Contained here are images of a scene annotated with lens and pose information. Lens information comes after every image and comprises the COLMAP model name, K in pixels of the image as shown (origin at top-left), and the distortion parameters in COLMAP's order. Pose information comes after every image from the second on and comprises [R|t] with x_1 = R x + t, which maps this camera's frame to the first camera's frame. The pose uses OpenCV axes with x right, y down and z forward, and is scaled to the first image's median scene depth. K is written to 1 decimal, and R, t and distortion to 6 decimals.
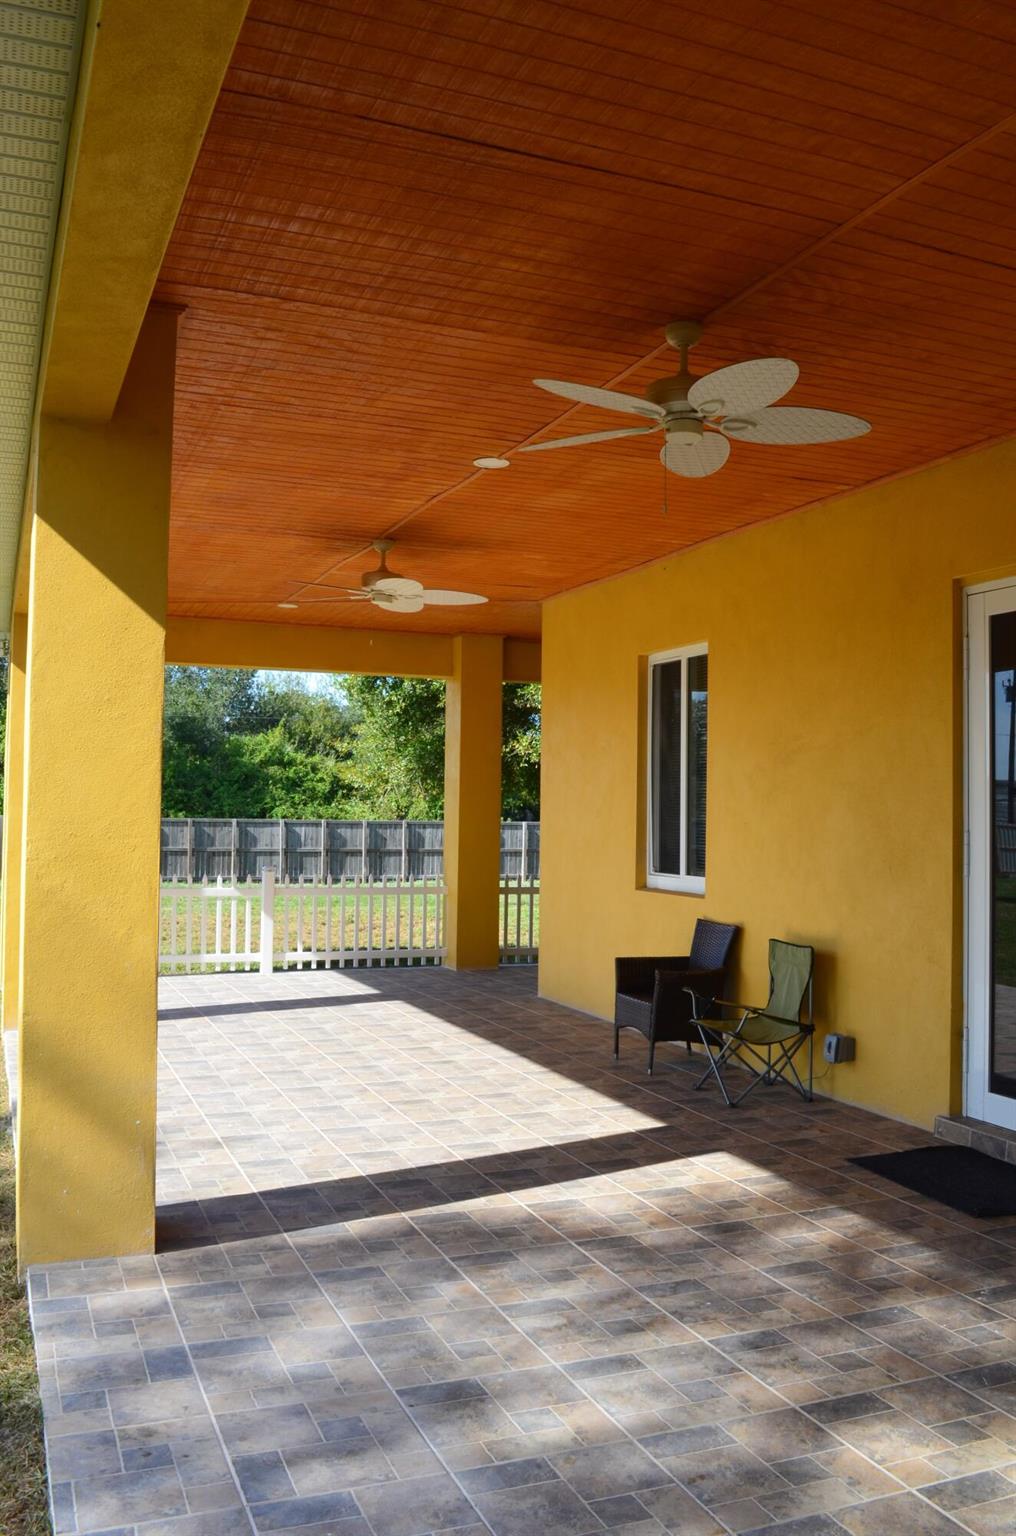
lens RADIAL K [[1243.5, 0, 508.0], [0, 1243.5, 768.0], [0, 0, 1]] dist [-0.076920, 0.007313]
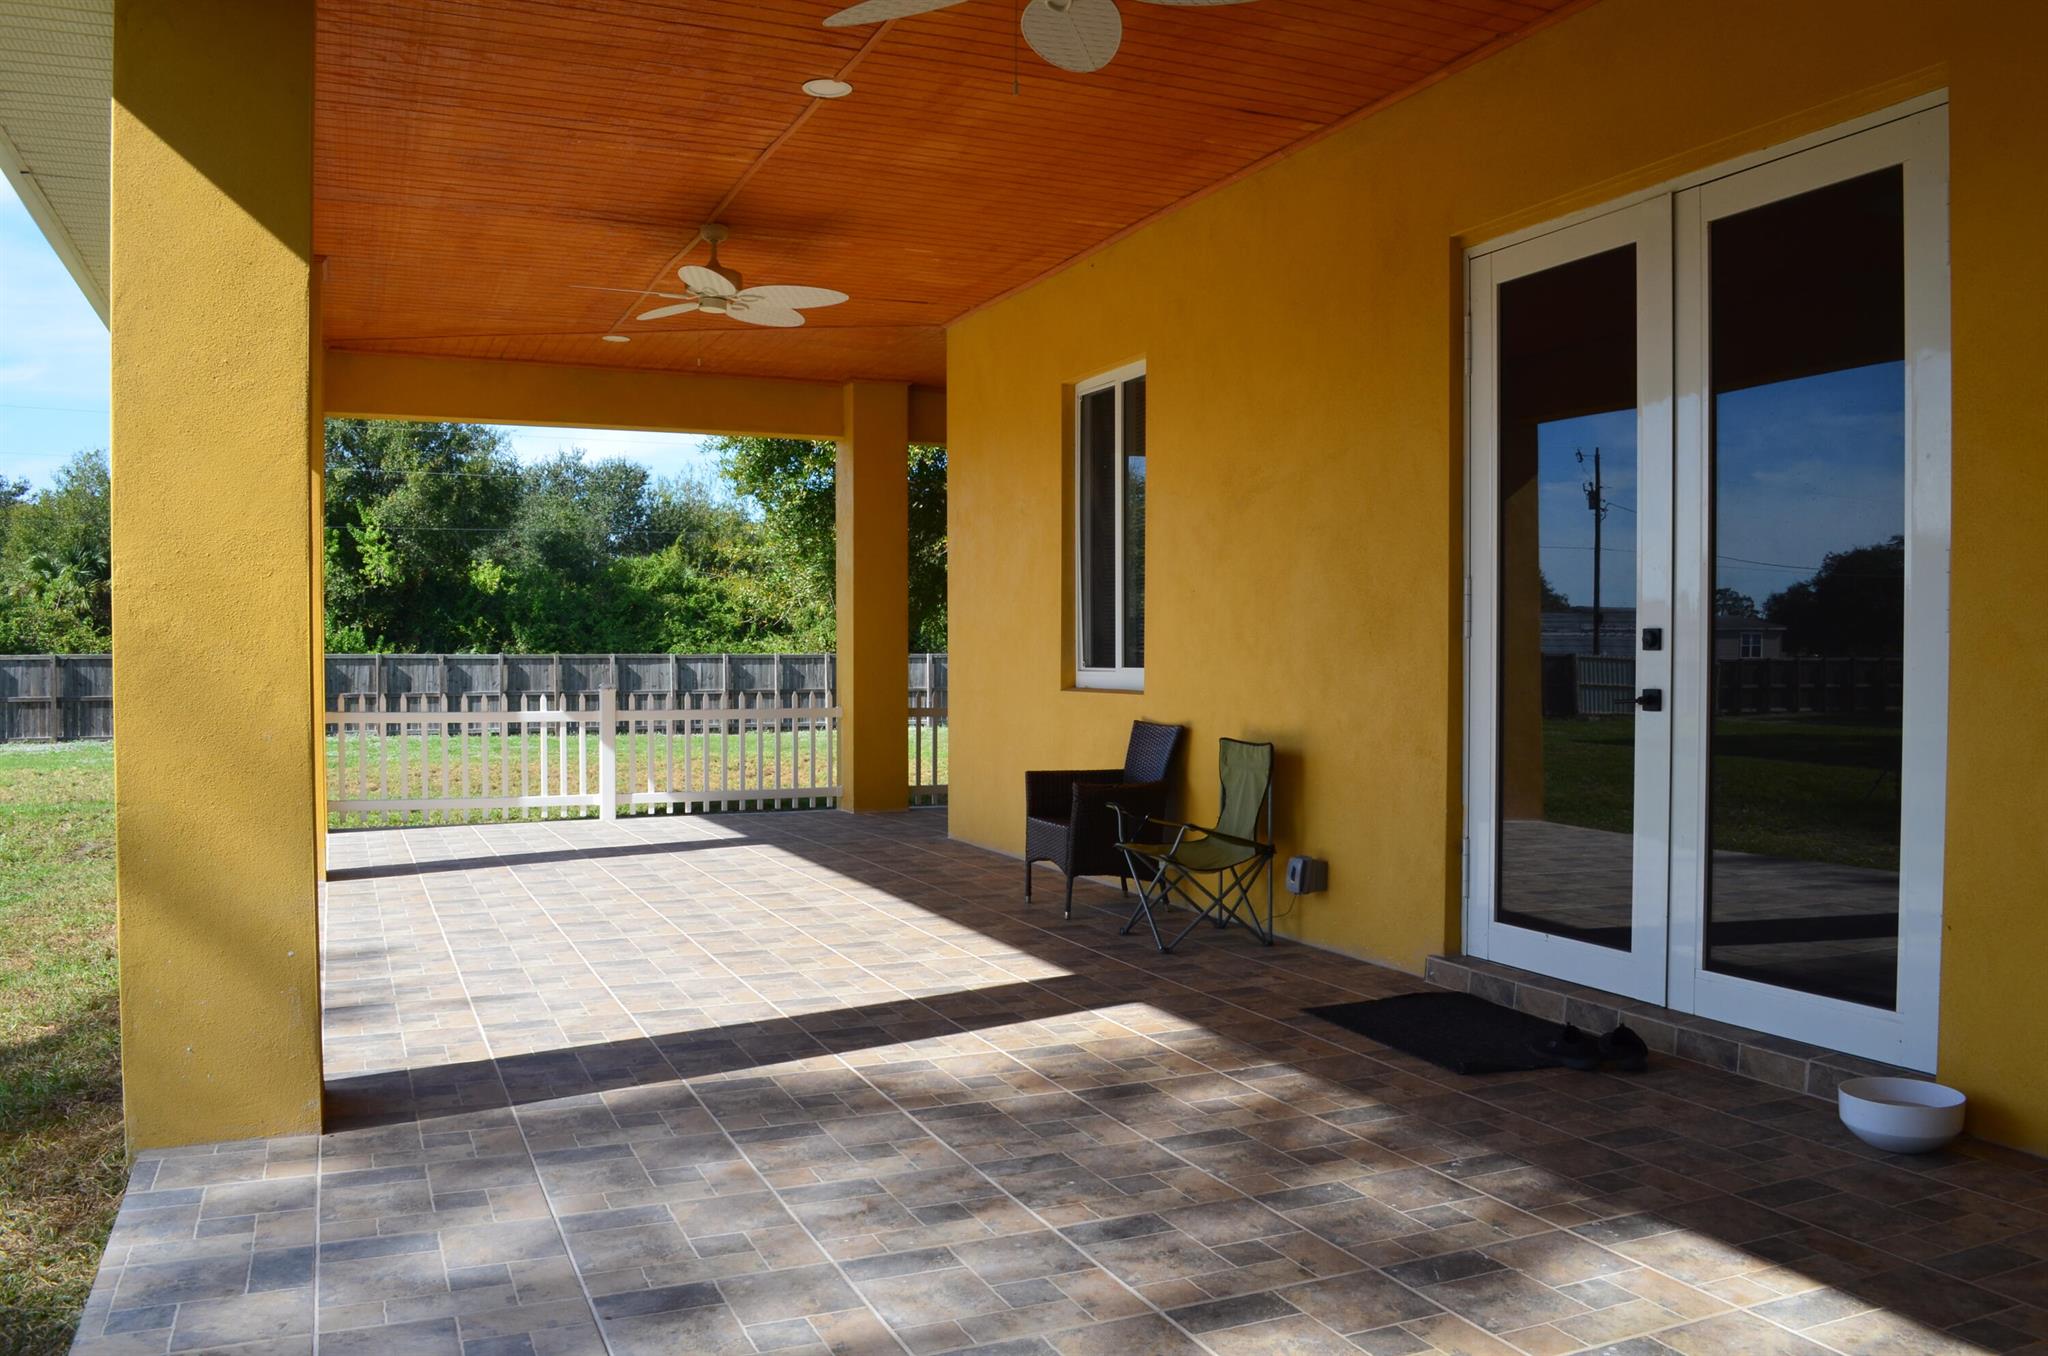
lens RADIAL K [[1527.5, 0, 1015.0], [0, 1527.5, 705.8], [0, 0, 1]] dist [-0.070818, 0.002347]
pose [[0.999518, -0.015250, 0.027038, 0.071456], [0.013348, 0.997514, 0.069187, 0.061402], [-0.028026, -0.068792, 0.997237, 0.083029]]
